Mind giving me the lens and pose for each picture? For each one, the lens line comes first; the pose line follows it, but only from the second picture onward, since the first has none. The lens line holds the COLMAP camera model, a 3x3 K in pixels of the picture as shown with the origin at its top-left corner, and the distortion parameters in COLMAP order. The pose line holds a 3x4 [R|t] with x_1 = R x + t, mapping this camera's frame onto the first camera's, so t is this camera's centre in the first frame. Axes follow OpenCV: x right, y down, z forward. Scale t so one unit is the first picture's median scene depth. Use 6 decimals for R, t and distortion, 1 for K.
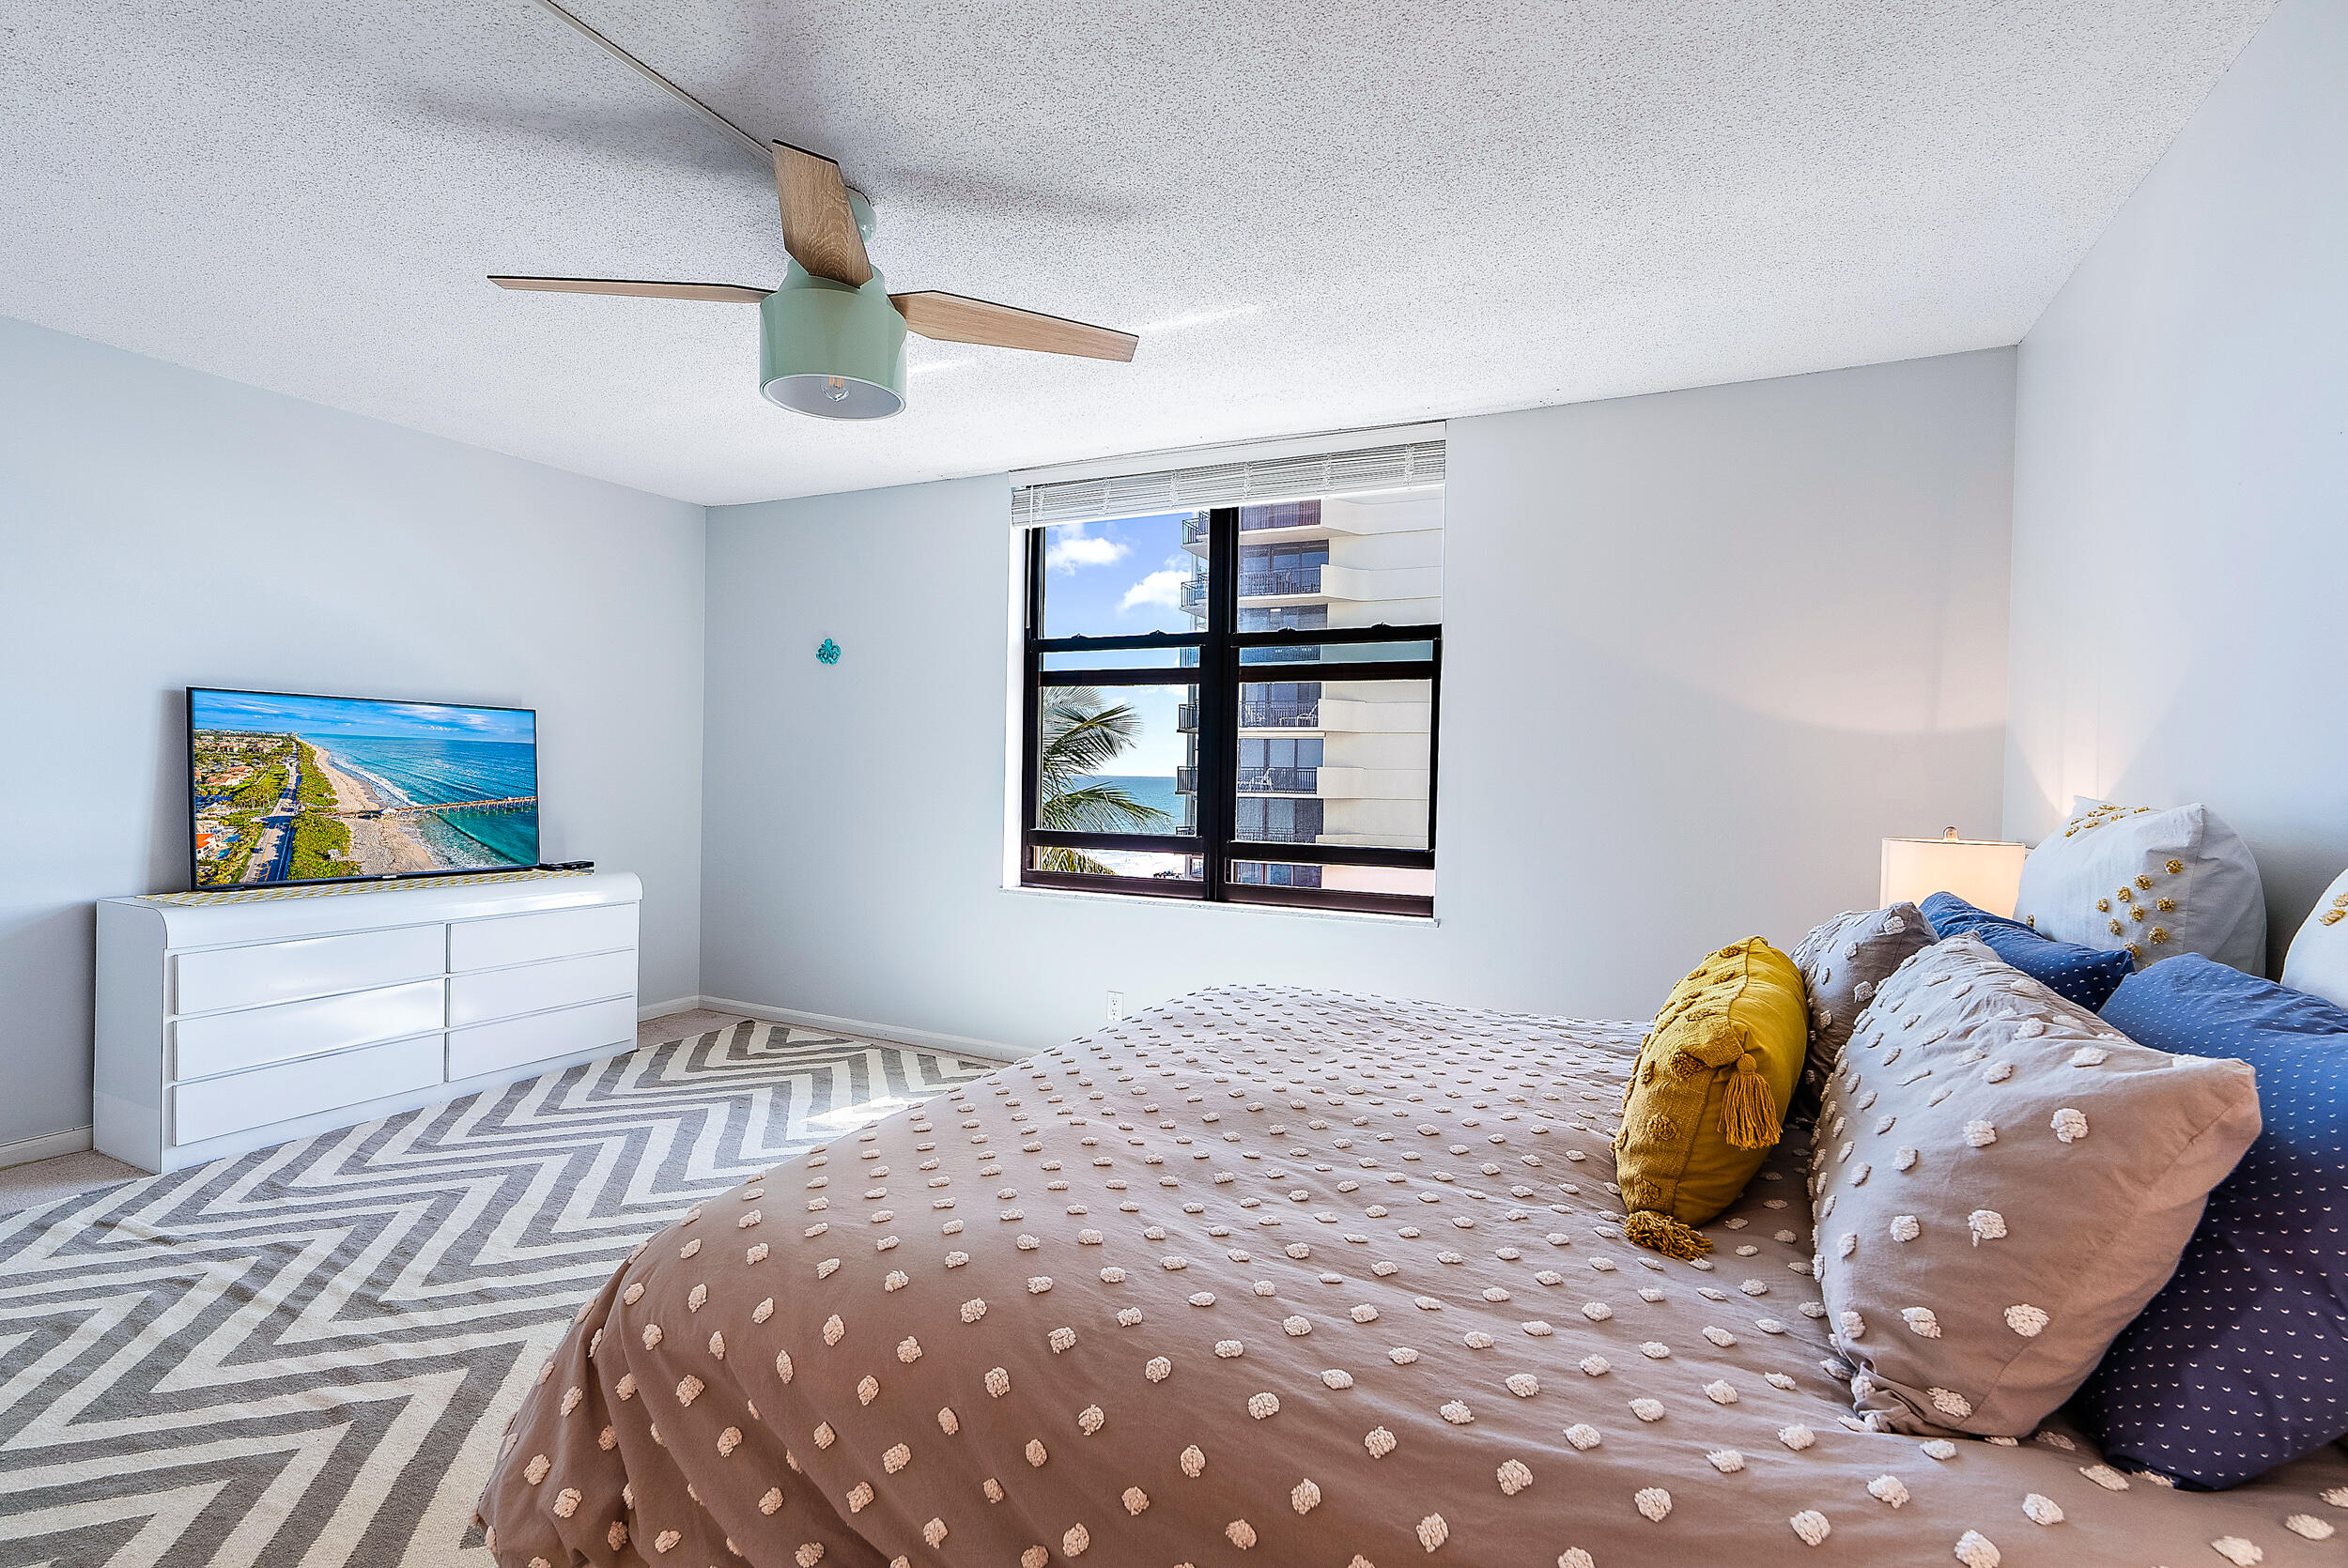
lens RADIAL K [[1063.6, 0, 1177.5], [0, 1063.6, 791.4], [0, 0, 1]] dist [-0.000784, -0.000064]
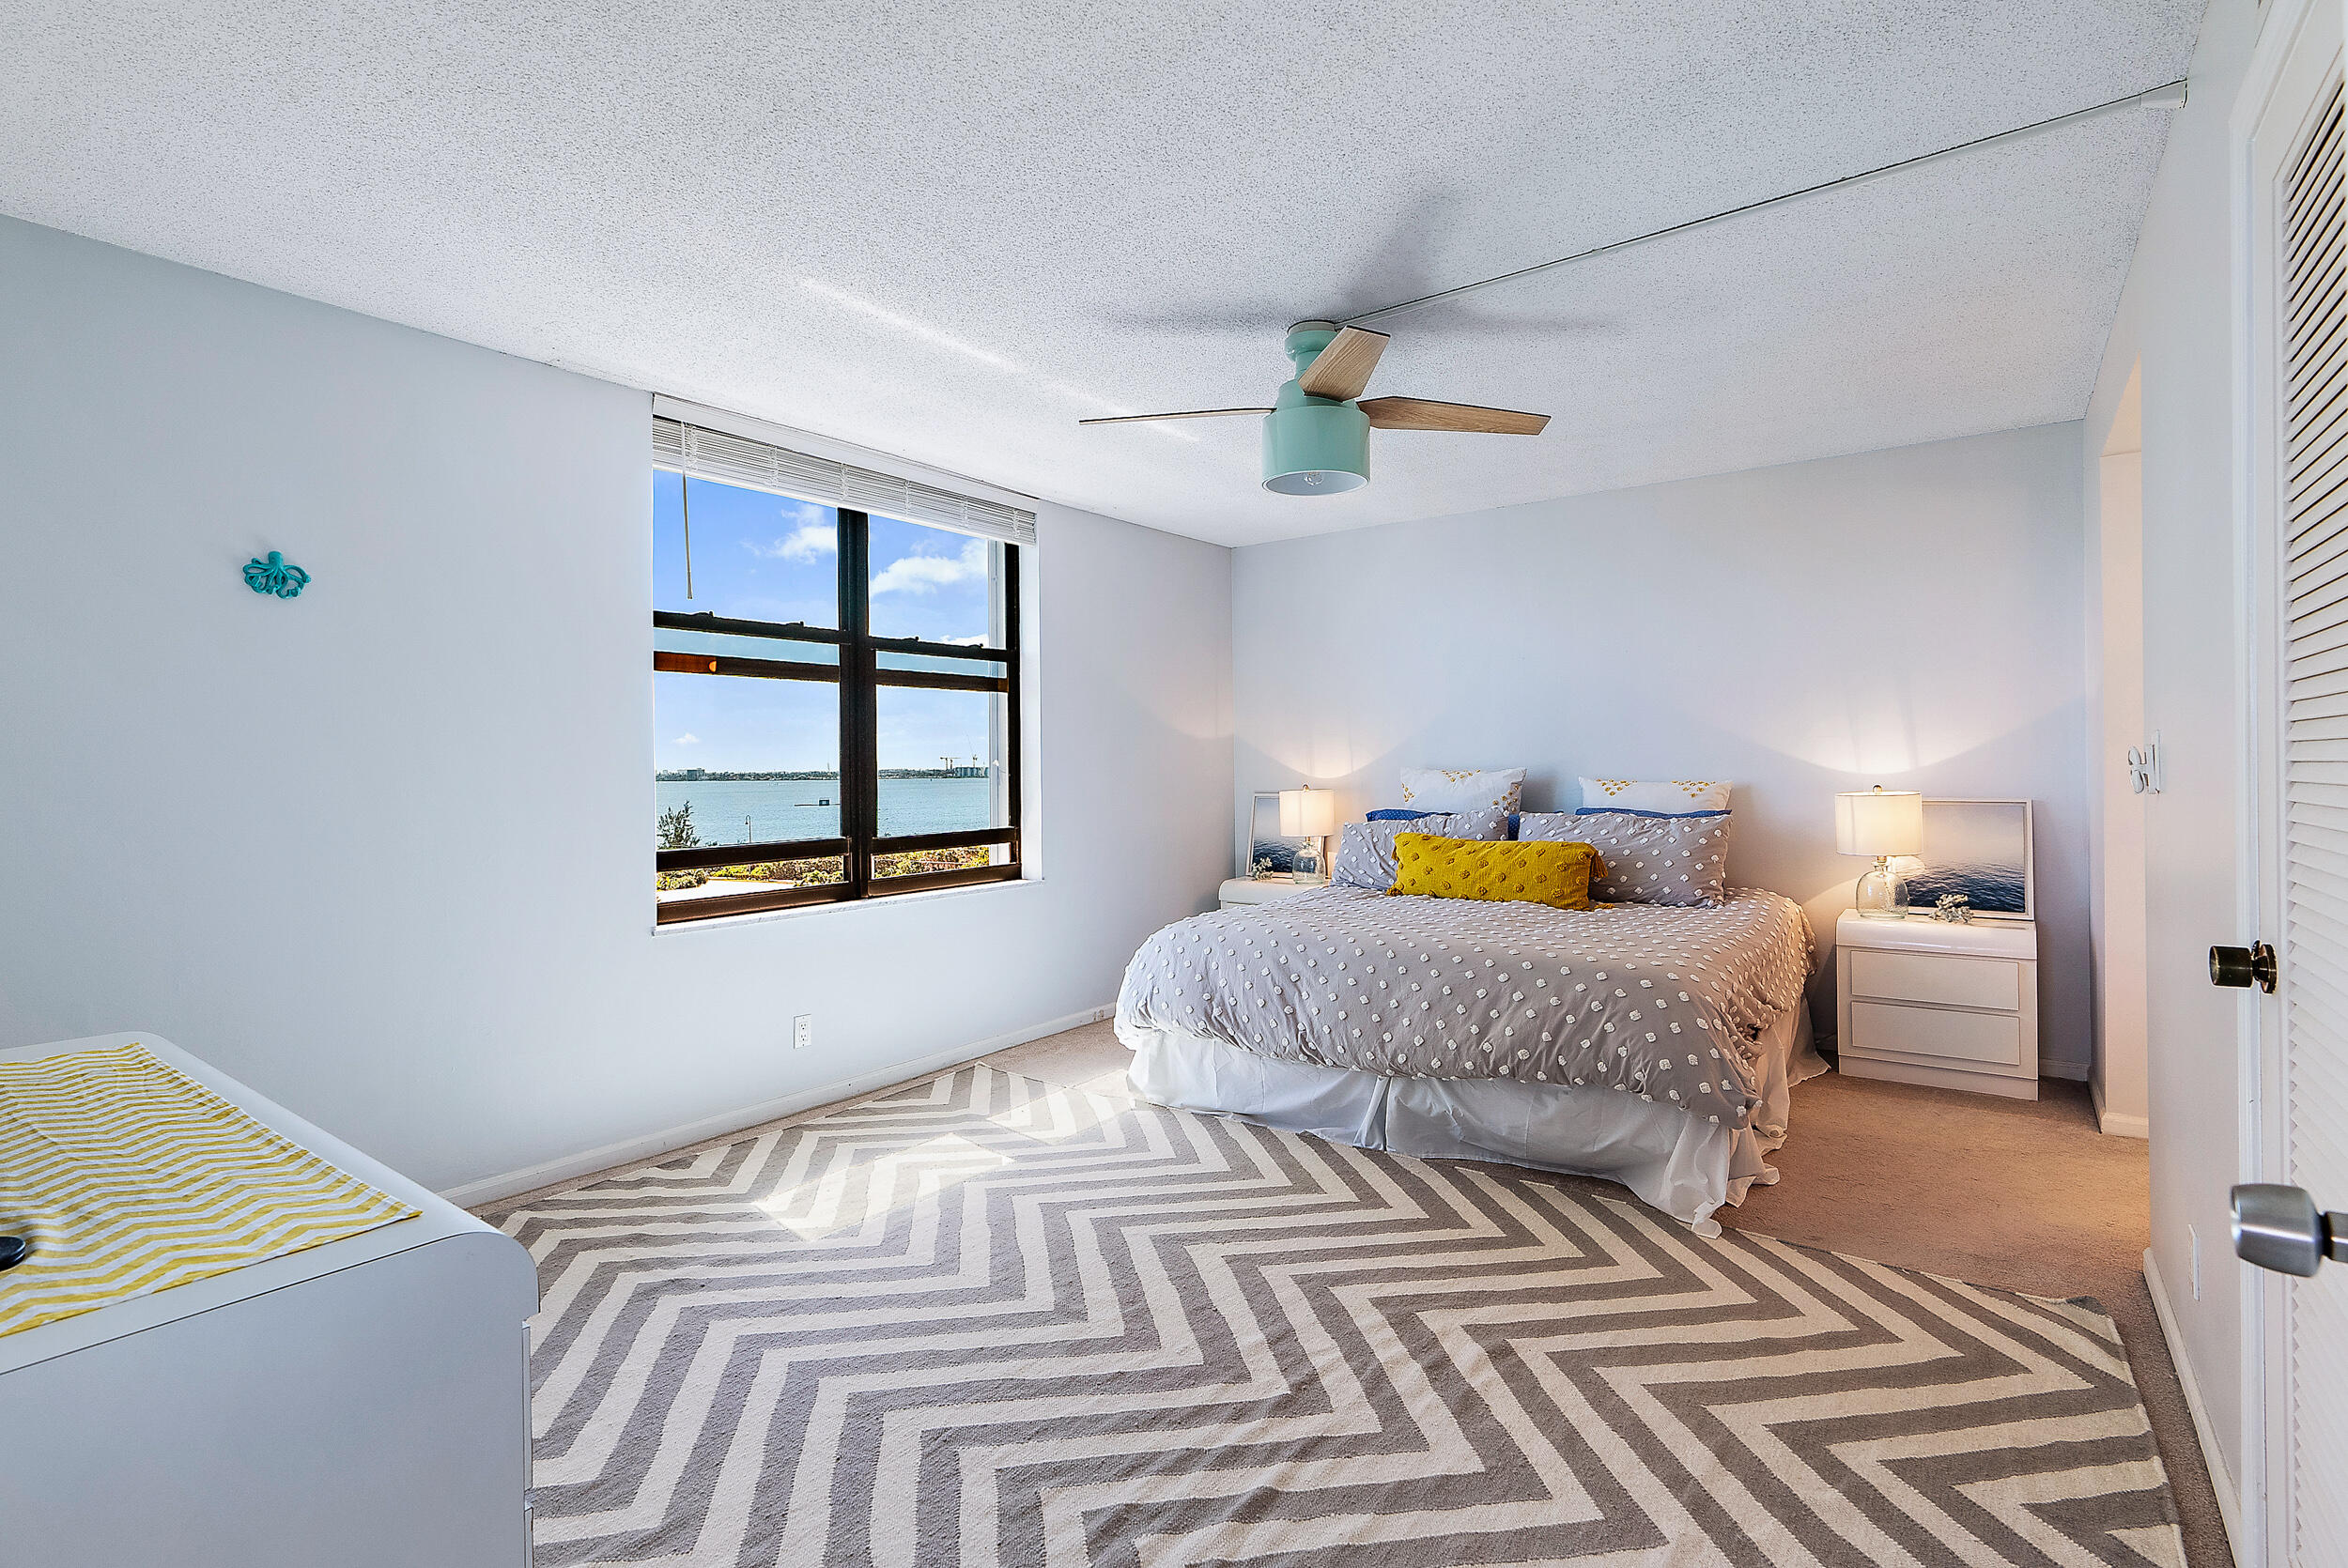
lens RADIAL K [[1082.3, 0, 1168.6], [0, 1082.3, 774.5], [0, 0, 1]] dist [-0.000044, 0.000143]
pose [[0.204169, -0.031885, 0.978416, -1.051961], [0.032717, 0.999133, 0.025733, -0.037149], [-0.978389, 0.026757, 0.205036, 0.581464]]
